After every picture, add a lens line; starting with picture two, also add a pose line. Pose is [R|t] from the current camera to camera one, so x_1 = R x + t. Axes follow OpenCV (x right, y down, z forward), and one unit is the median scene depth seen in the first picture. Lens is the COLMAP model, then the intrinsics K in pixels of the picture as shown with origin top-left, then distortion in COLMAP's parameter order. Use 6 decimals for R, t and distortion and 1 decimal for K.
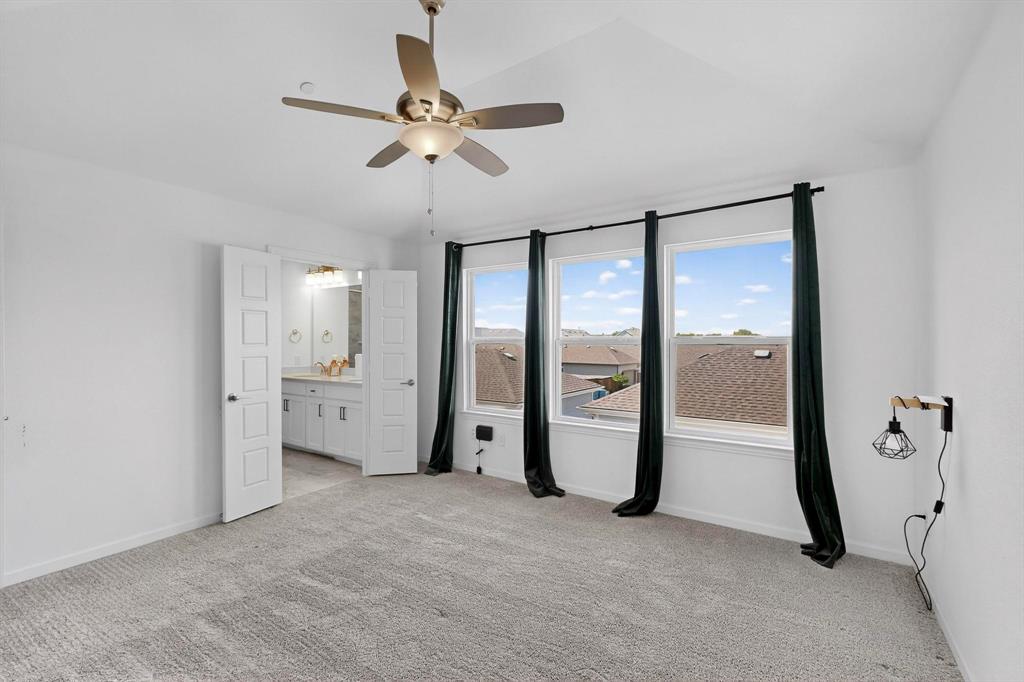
lens RADIAL K [[444.2, 0, 512.0], [0, 444.2, 341.0], [0, 0, 1]] dist [0.001005, 0.000042]
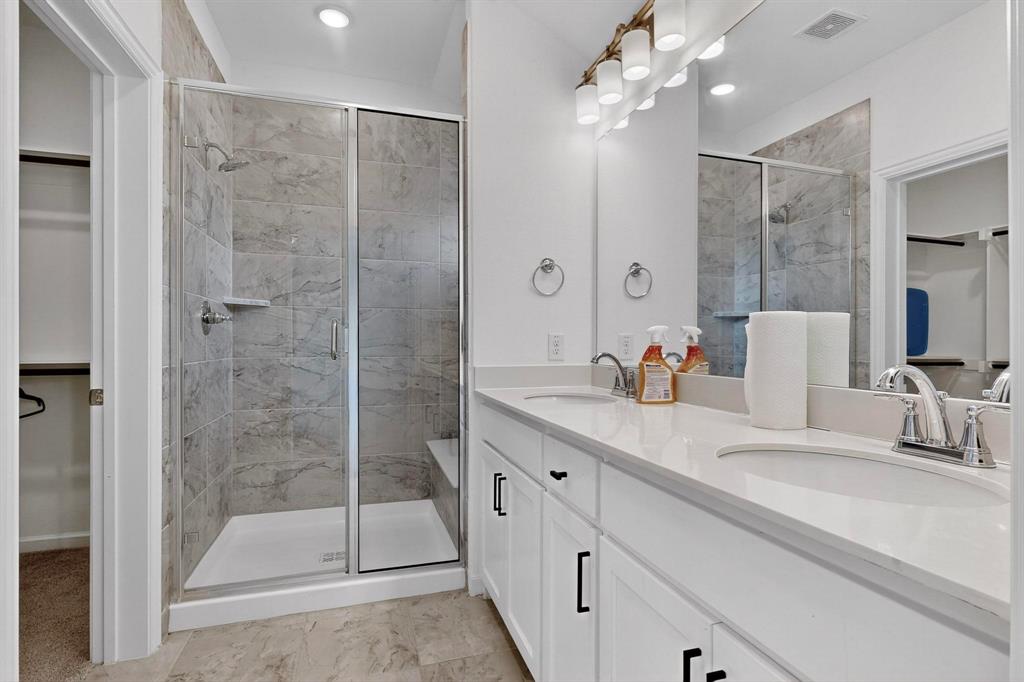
lens RADIAL K [[501.3, 0, 512.0], [0, 501.3, 341.0], [0, 0, 1]] dist [0.000088, 0.000000]
pose [[0.780874, 0.001921, -0.624685, -0.269487], [-0.008780, 0.999930, -0.007901, 0.042686], [0.624627, 0.011655, 0.780836, 0.687067]]
